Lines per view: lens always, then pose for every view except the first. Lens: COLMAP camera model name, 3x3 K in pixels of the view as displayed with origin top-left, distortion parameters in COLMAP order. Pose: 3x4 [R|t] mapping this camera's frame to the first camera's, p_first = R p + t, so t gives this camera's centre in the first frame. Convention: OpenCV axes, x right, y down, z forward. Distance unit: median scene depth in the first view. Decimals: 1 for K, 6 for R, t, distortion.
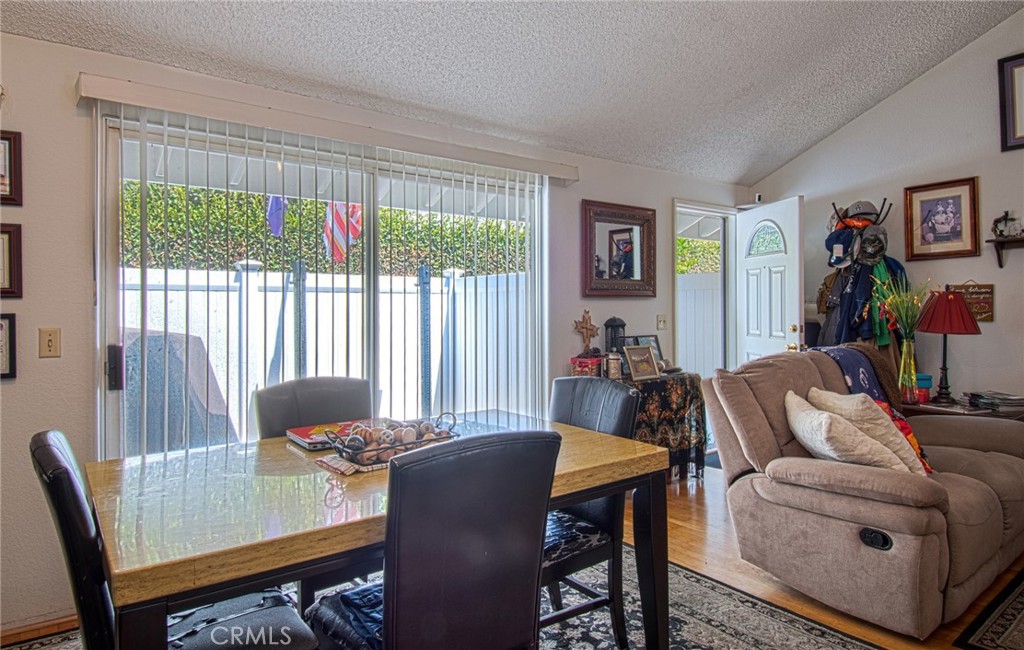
lens RADIAL K [[606.7, 0, 512.3], [0, 606.7, 300.0], [0, 0, 1]] dist [0.018494, -0.006331]
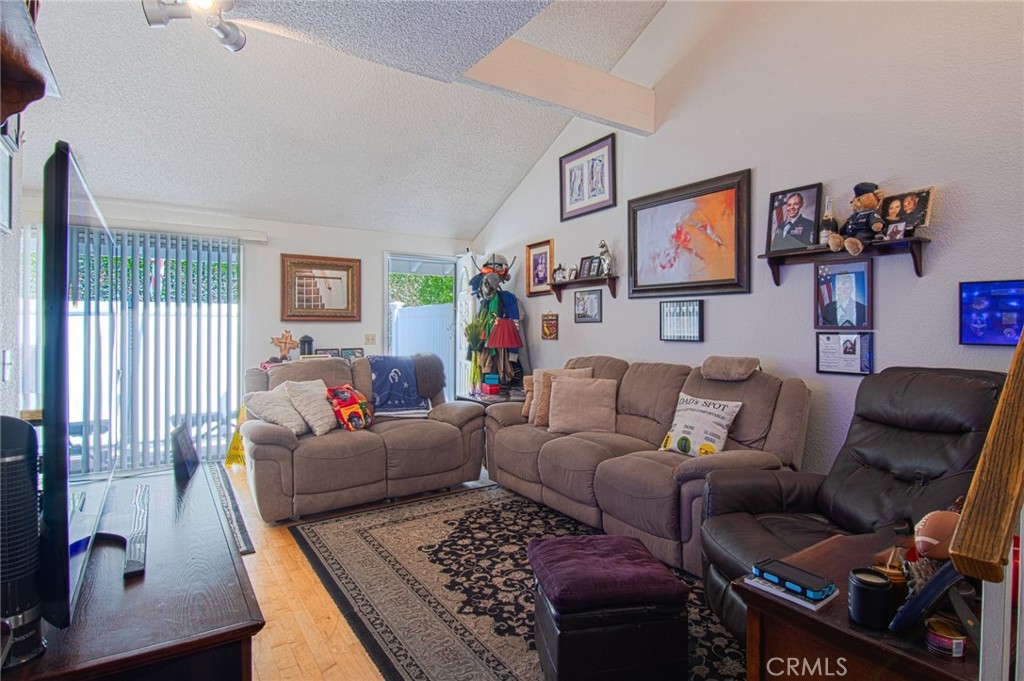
lens RADIAL K [[535.6, 0, 533.9], [0, 535.6, 323.5], [0, 0, 1]] dist [0.020016, -0.000644]
pose [[0.998490, 0.007661, -0.054403, 0.774987], [-0.007672, 0.999971, 0.000006, -0.003943], [0.054401, 0.000411, 0.998519, -0.244841]]
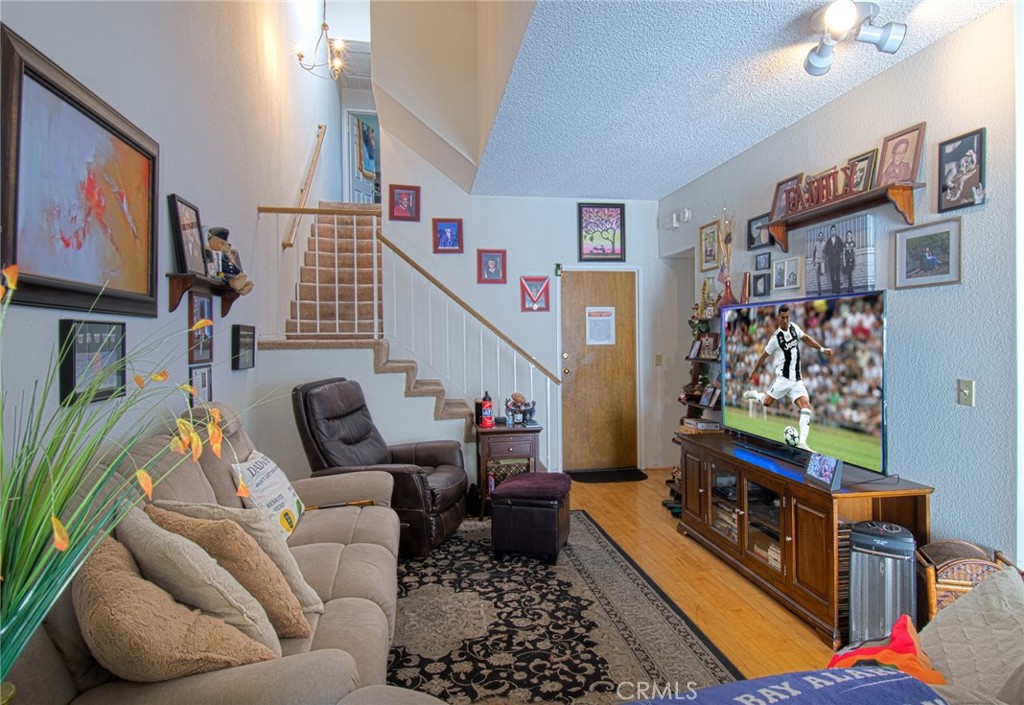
lens RADIAL K [[584.1, 0, 522.4], [0, 584.1, 335.5], [0, 0, 1]] dist [0.018129, -0.023980]
pose [[-0.883541, 0.010836, 0.468228, 0.414999], [0.007628, 0.999933, -0.008746, -0.025074], [-0.468291, -0.004156, -0.883565, 0.954639]]
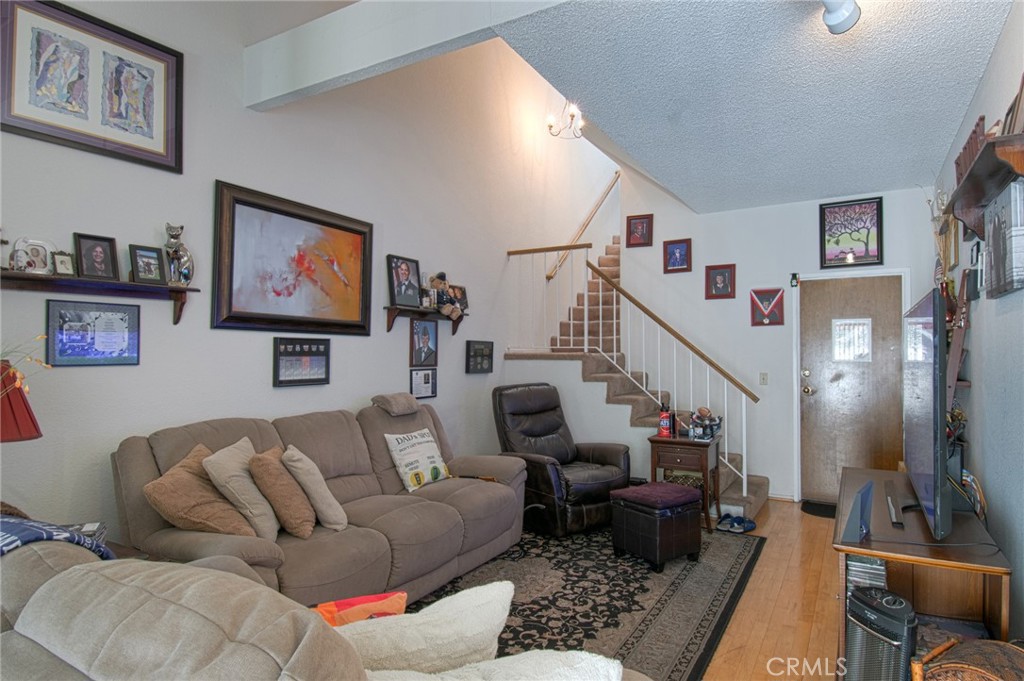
lens RADIAL K [[554.1, 0, 551.0], [0, 554.1, 345.9], [0, 0, 1]] dist [0.011997, -0.018389]
pose [[-0.397342, 0.017083, 0.917512, 0.089788], [-0.006627, 0.999747, -0.021485, -0.018069], [-0.917647, -0.014617, -0.397128, 0.672343]]
